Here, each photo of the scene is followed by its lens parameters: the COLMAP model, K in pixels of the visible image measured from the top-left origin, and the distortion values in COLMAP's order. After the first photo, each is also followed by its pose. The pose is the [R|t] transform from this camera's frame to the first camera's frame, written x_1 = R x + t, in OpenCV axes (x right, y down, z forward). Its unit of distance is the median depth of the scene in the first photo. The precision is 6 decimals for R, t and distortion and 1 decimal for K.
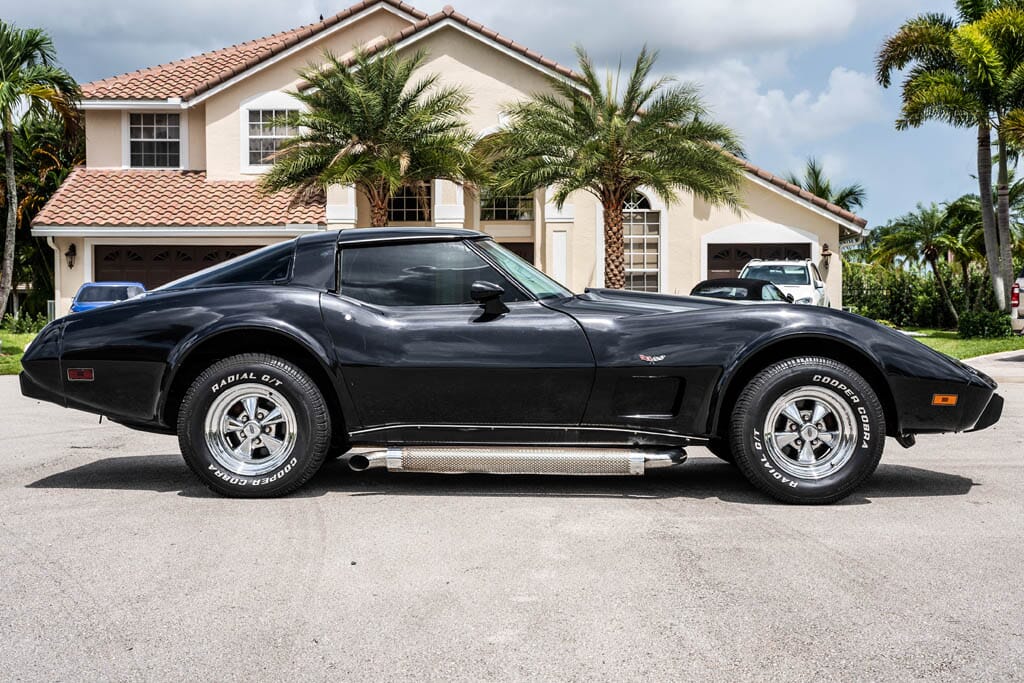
lens RADIAL K [[1476.7, 0, 512.0], [0, 1476.7, 341.5], [0, 0, 1]] dist [0.054391, 0.047868]
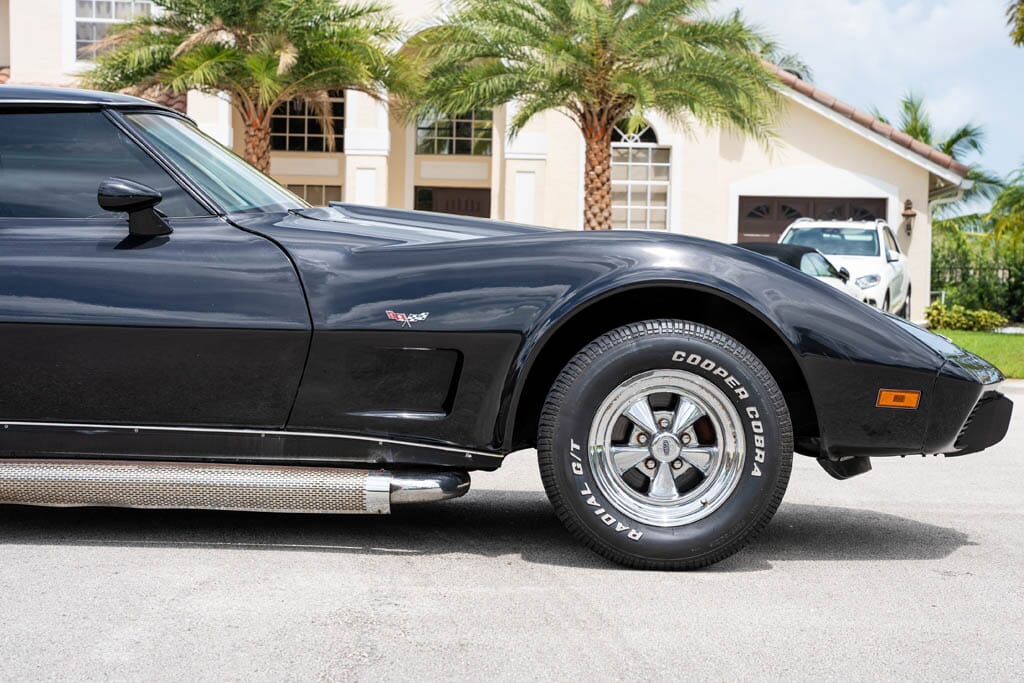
lens RADIAL K [[2030.9, 0, 567.2], [0, 2030.9, 340.8], [0, 0, 1]] dist [0.248940, 0.500129]
pose [[0.999492, 0.024051, 0.020899, 0.128923], [-0.024047, 0.999711, -0.000403, 0.017835], [-0.020903, -0.000100, 0.999782, 0.166323]]
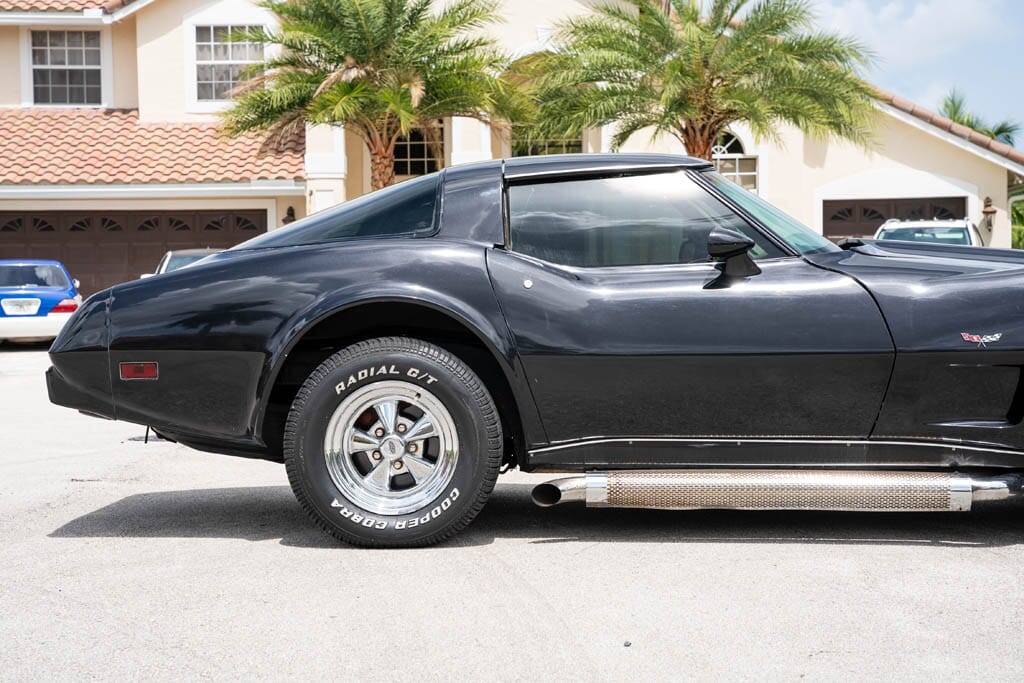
lens RADIAL K [[1946.9, 0, 480.8], [0, 1946.9, 341.0], [0, 0, 1]] dist [0.241716, 0.342379]
pose [[0.999903, -0.010501, -0.009175, -0.114134], [0.010500, 0.999945, -0.000169, 0.009388], [0.009177, 0.000073, 0.999958, 0.084029]]
